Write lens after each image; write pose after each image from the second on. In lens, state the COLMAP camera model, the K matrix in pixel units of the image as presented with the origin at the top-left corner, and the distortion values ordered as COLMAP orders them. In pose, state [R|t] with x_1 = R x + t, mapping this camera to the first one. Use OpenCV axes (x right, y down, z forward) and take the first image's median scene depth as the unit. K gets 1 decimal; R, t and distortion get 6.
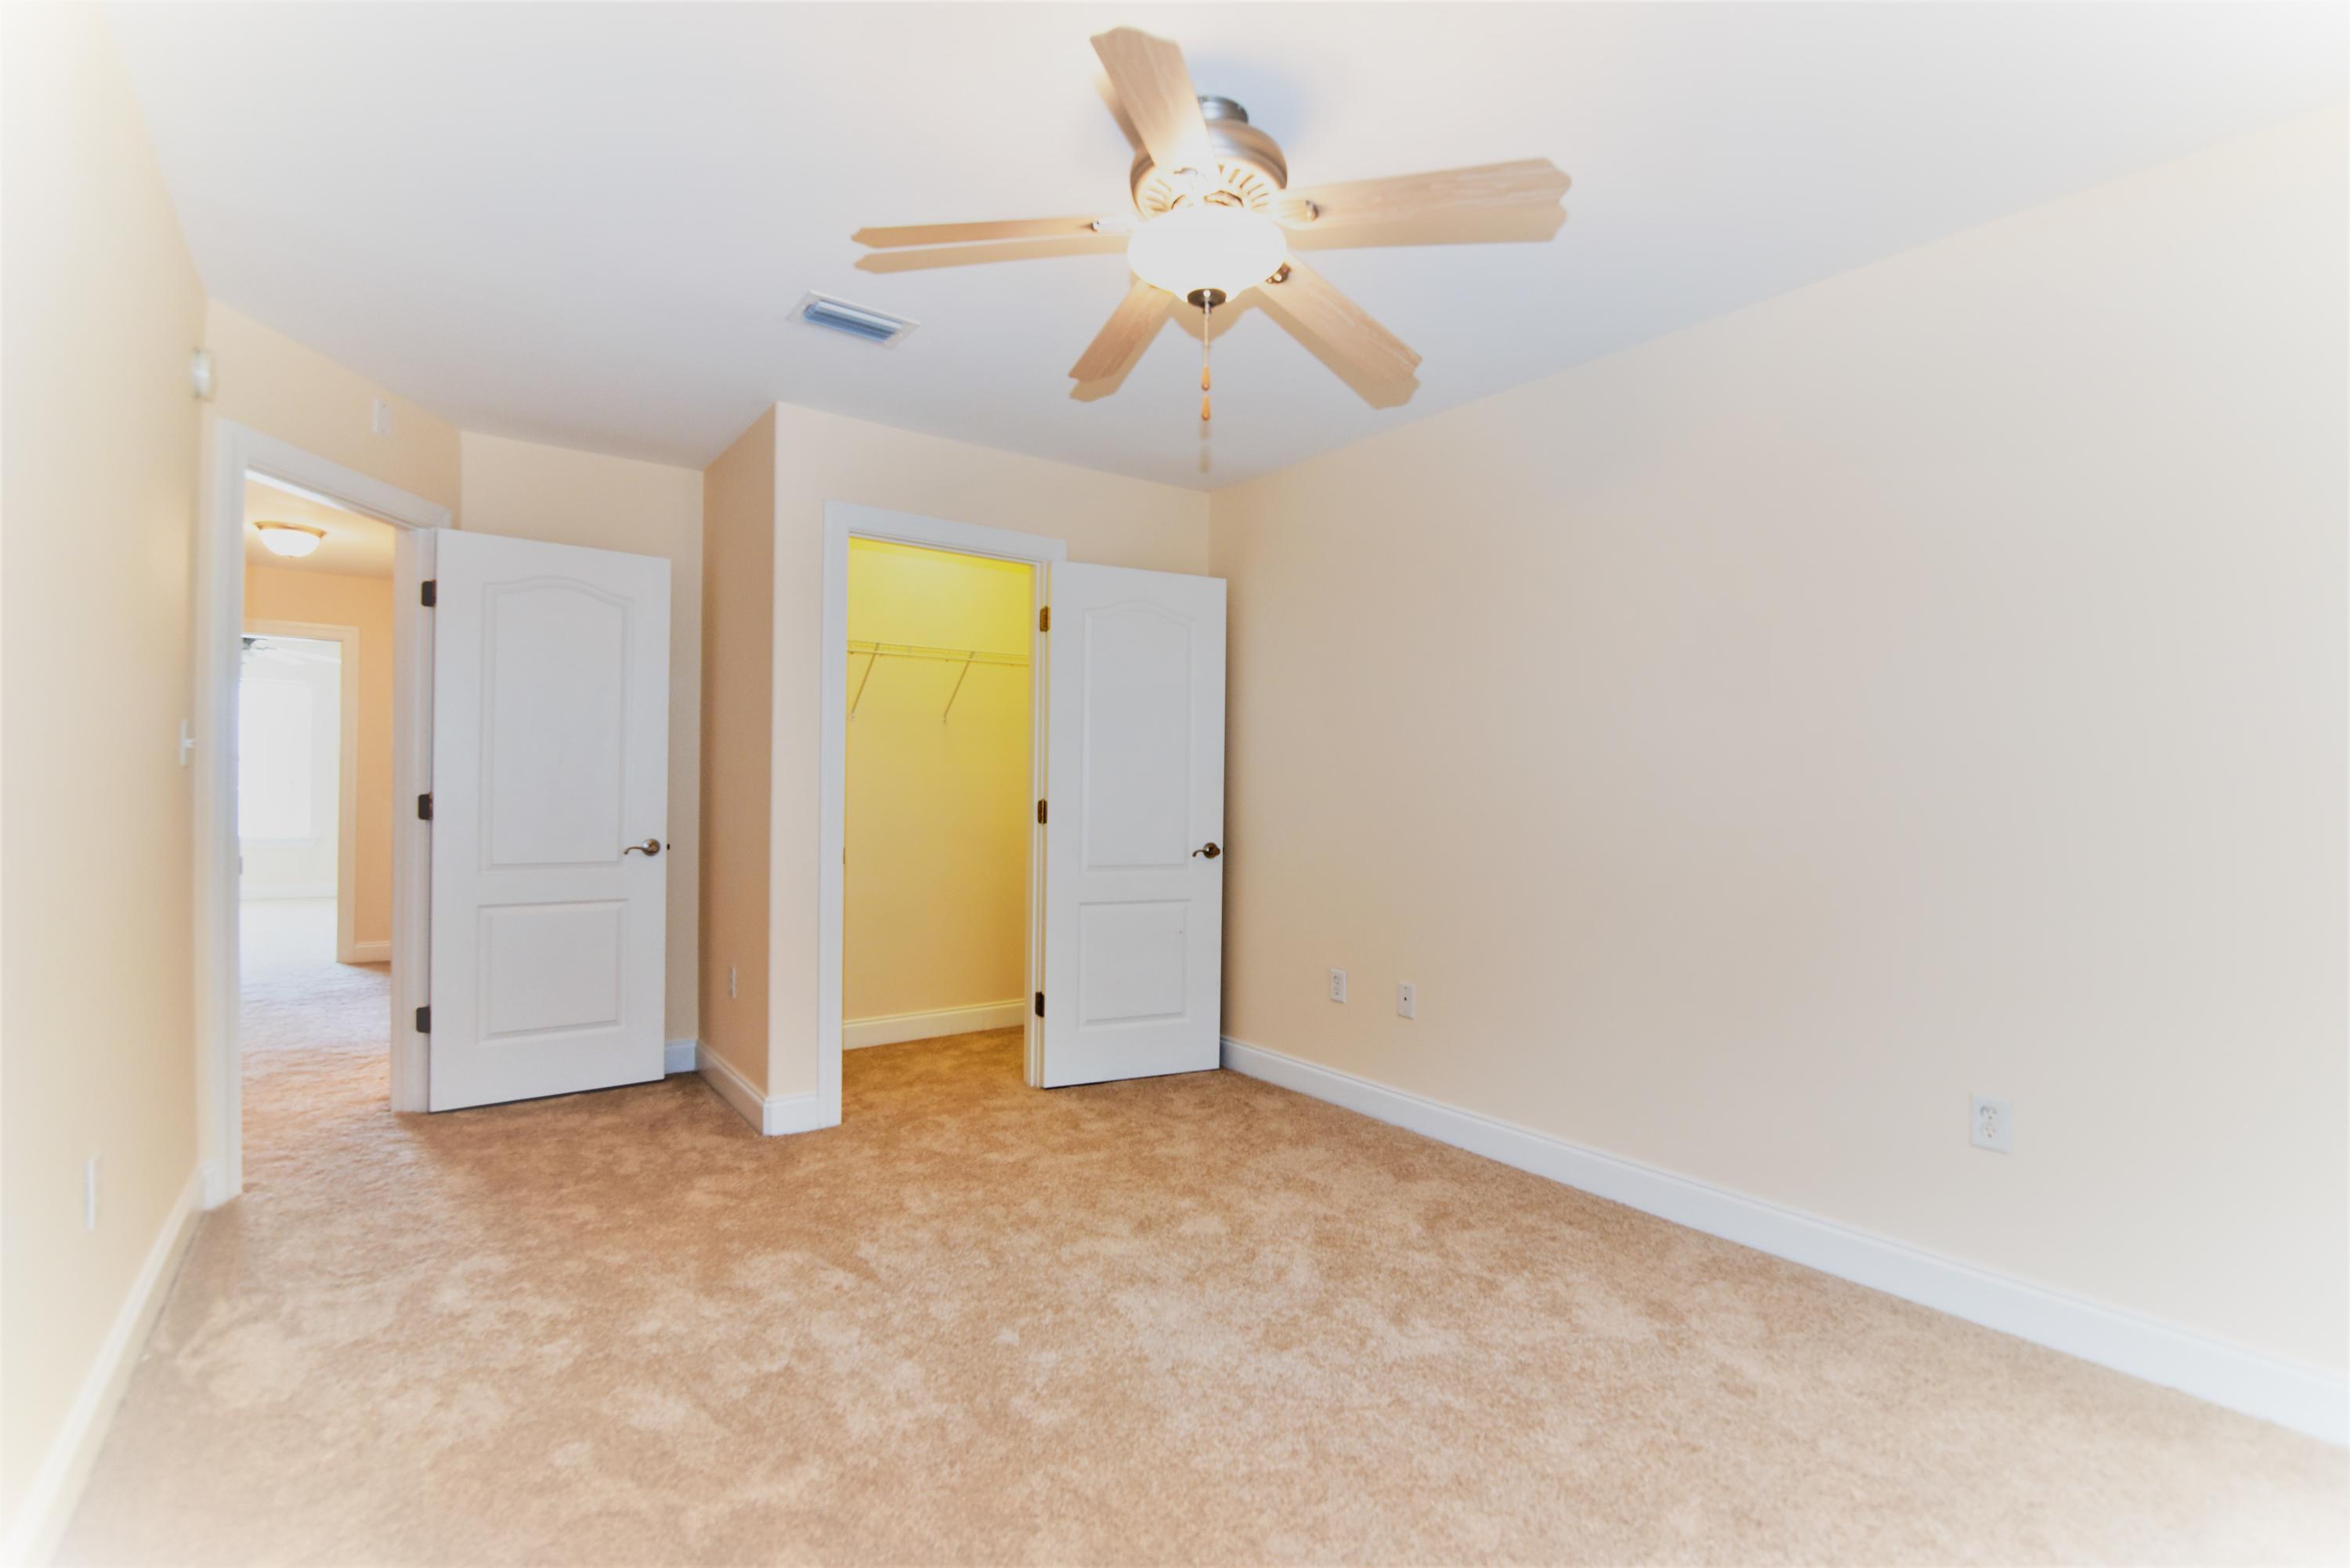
lens RADIAL K [[1071.3, 0, 1175.0], [0, 1071.3, 784.0], [0, 0, 1]] dist [-0.002299, -0.000352]
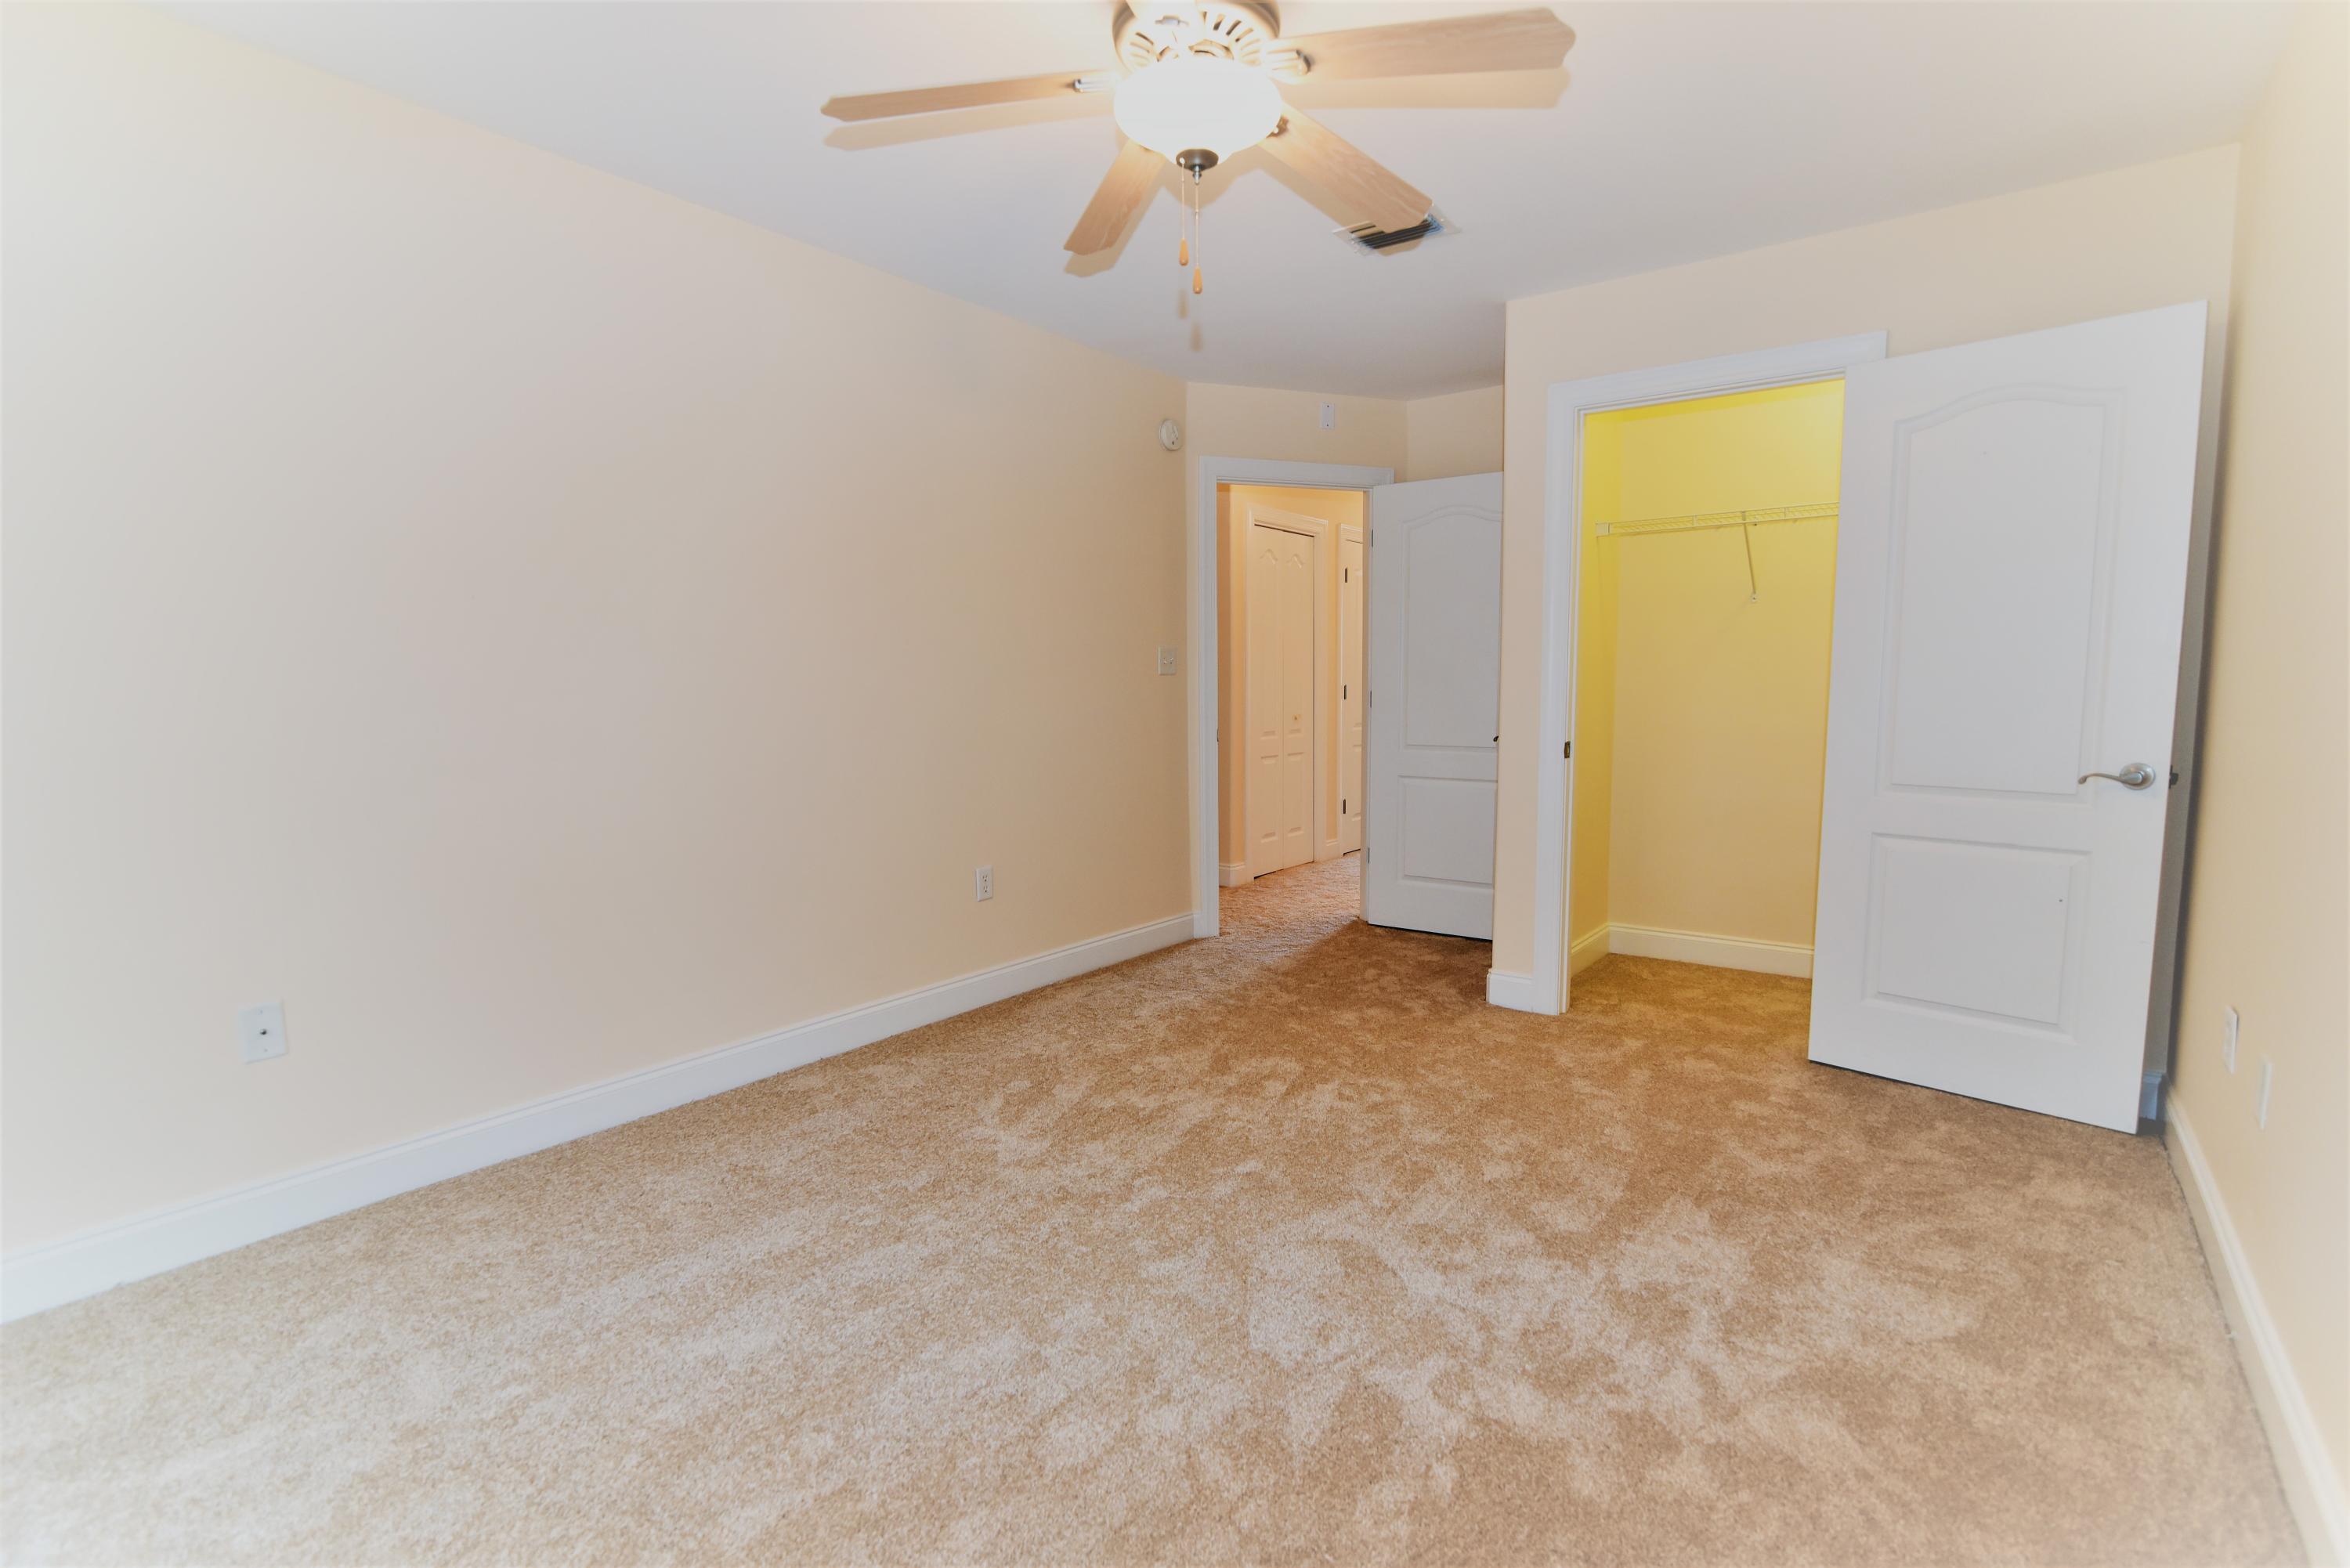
lens RADIAL K [[1071.3, 0, 1175.0], [0, 1071.3, 784.0], [0, 0, 1]] dist [-0.002299, -0.000352]
pose [[0.303600, 0.077937, -0.949607, 0.570454], [0.014978, 0.996135, 0.086544, 0.008600], [0.952682, -0.040498, 0.301259, 0.399260]]
